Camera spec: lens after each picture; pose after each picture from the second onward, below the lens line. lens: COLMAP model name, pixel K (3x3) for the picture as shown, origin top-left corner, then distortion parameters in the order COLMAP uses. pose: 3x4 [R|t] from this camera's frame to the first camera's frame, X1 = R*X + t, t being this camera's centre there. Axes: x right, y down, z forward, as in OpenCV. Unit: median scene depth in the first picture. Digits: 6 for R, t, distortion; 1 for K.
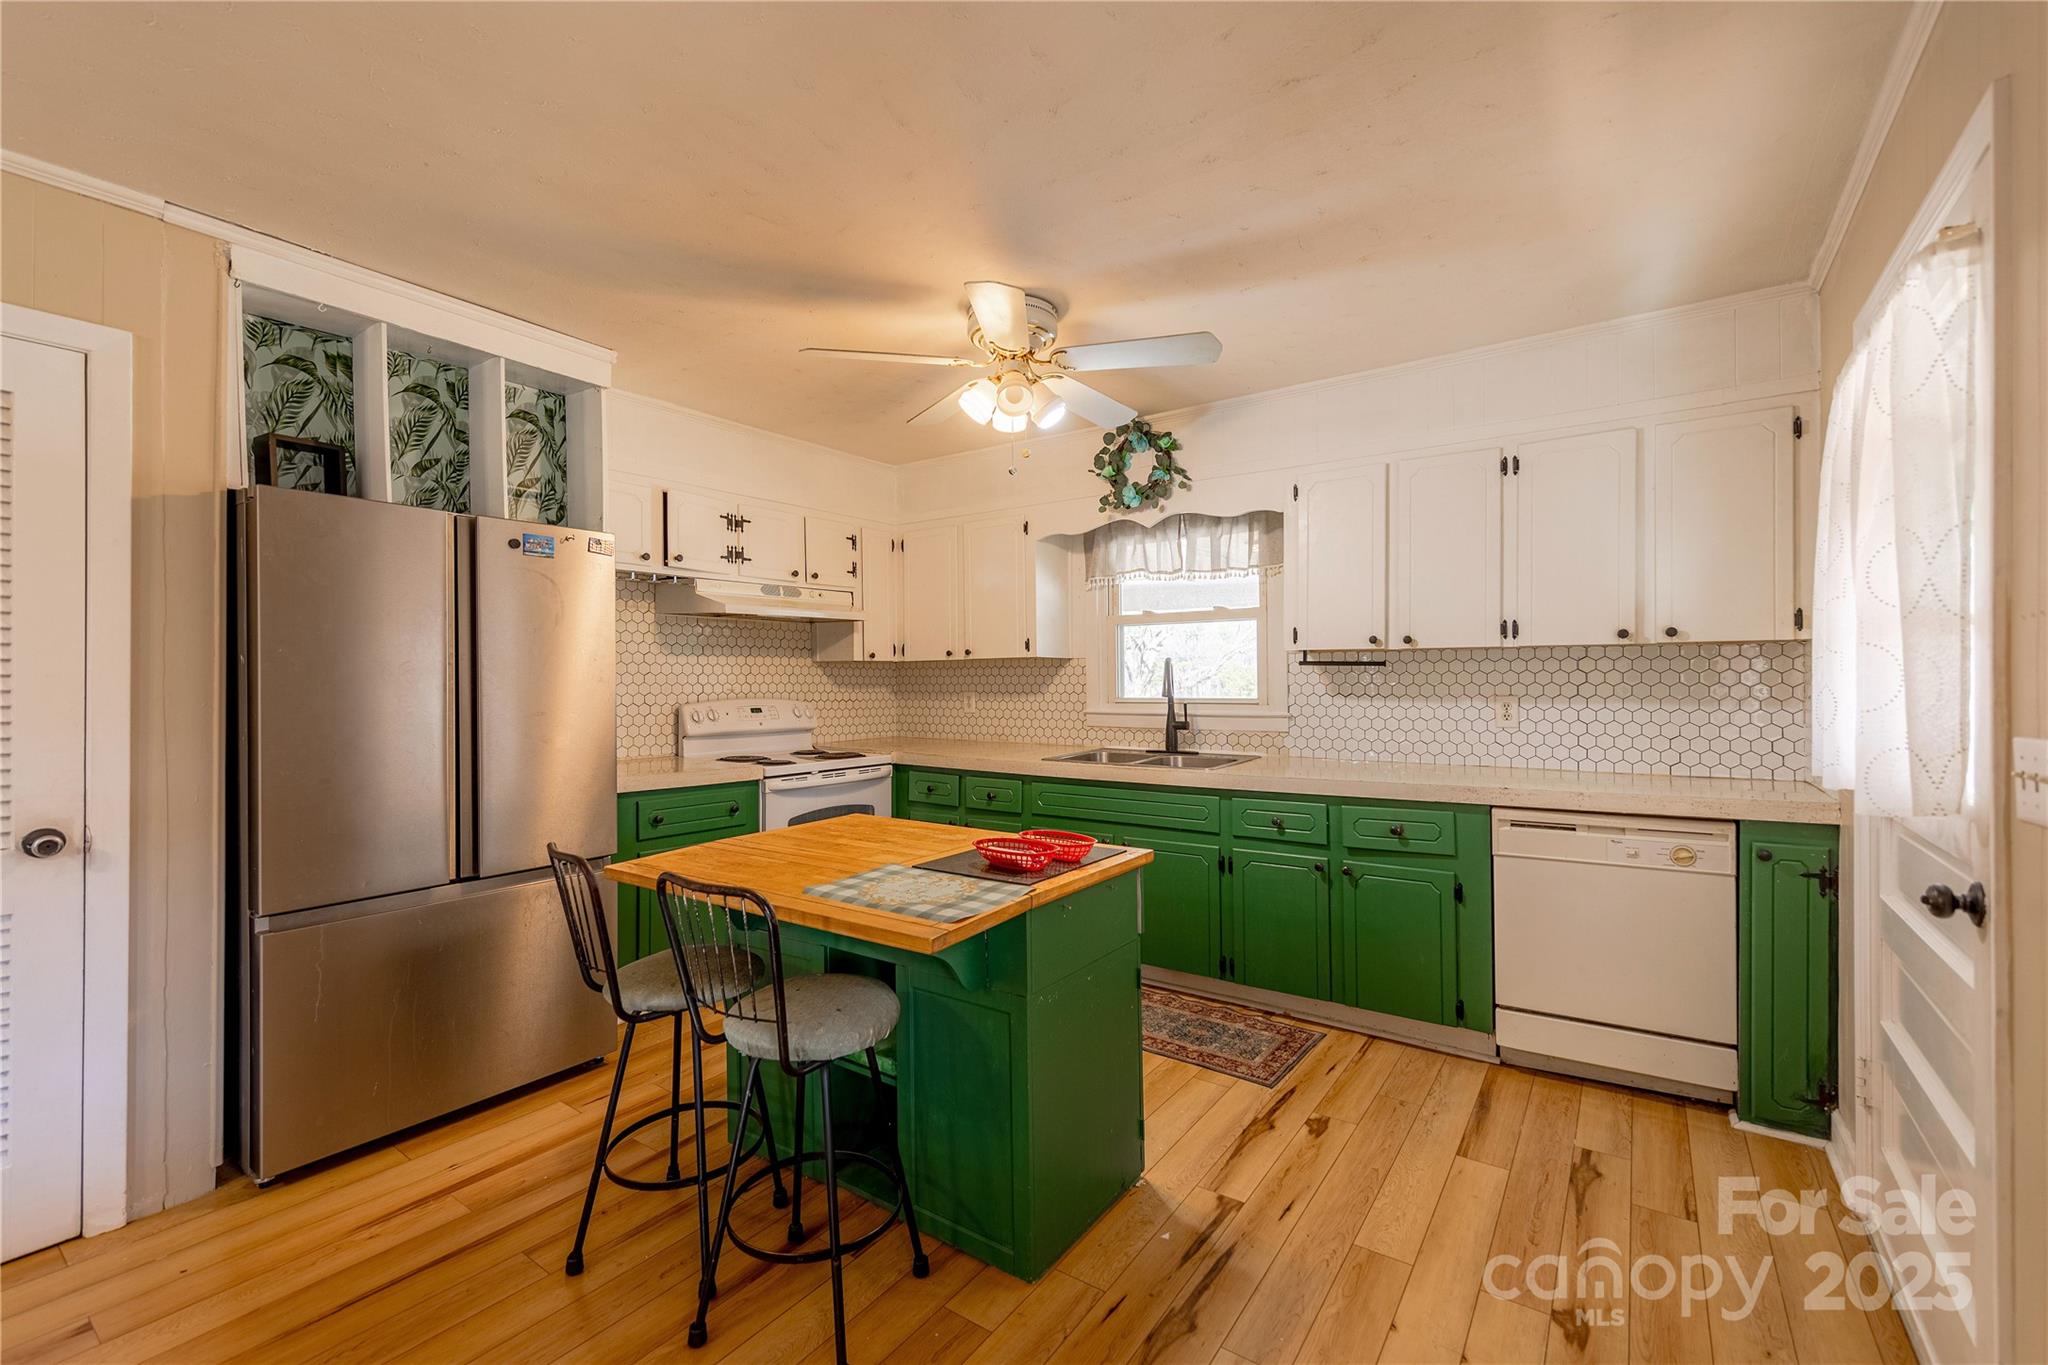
lens RADIAL K [[883.0, 0, 1008.6], [0, 883.0, 680.3], [0, 0, 1]] dist [0.009205, -0.002154]
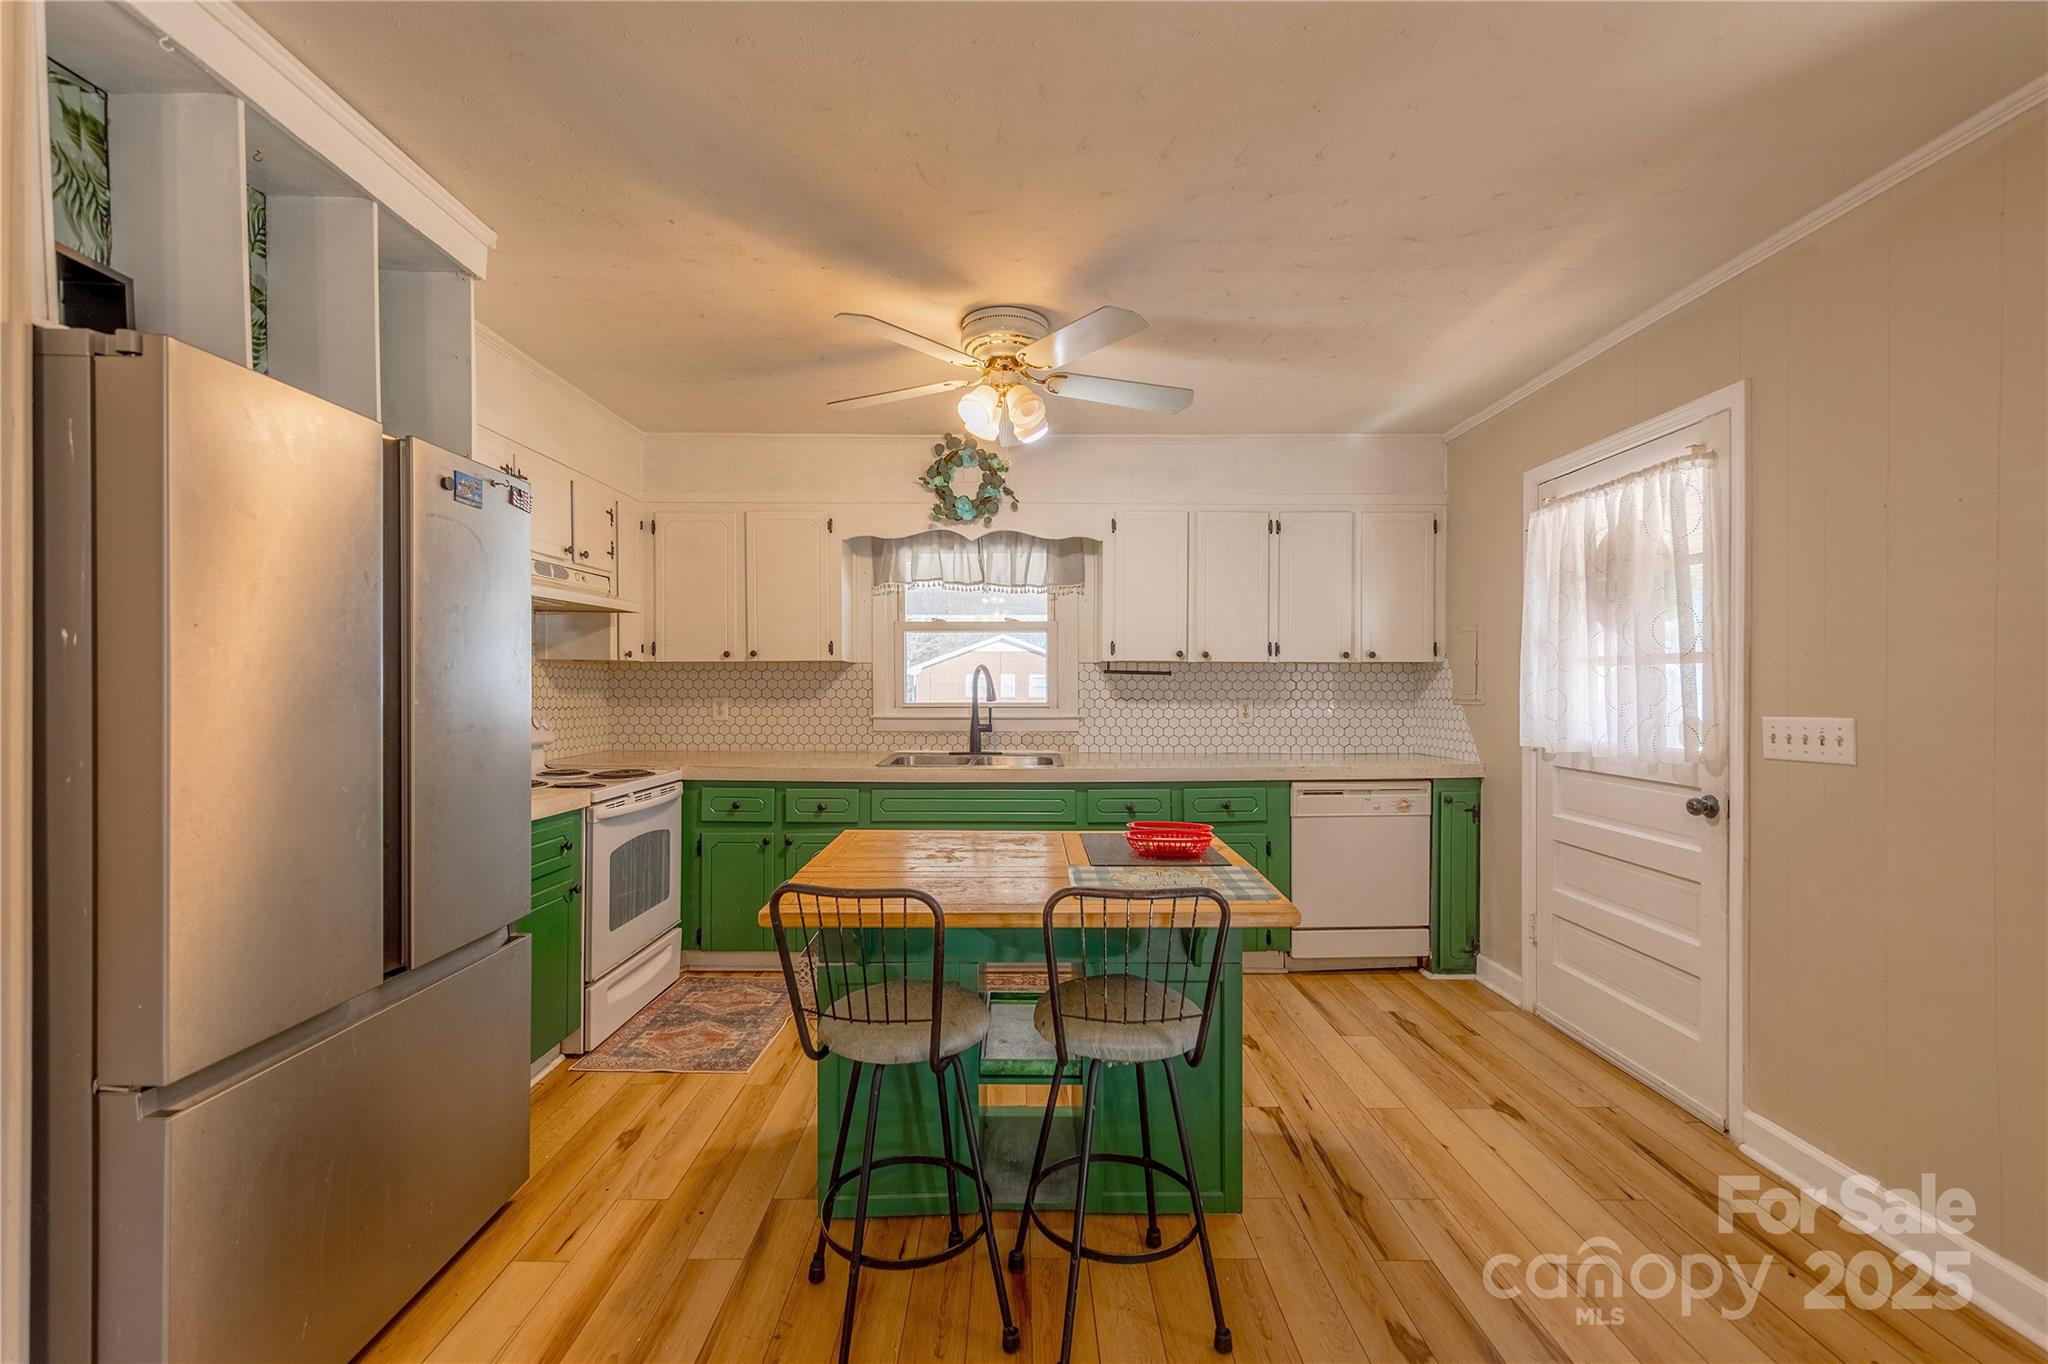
lens RADIAL K [[883.0, 0, 1021.0], [0, 883.0, 686.6], [0, 0, 1]] dist [0.009205, -0.002154]
pose [[0.805539, 0.005325, 0.592518, -0.449265], [-0.005309, 0.999984, -0.001769, 0.002828], [-0.592519, -0.001721, 0.805555, 0.127441]]
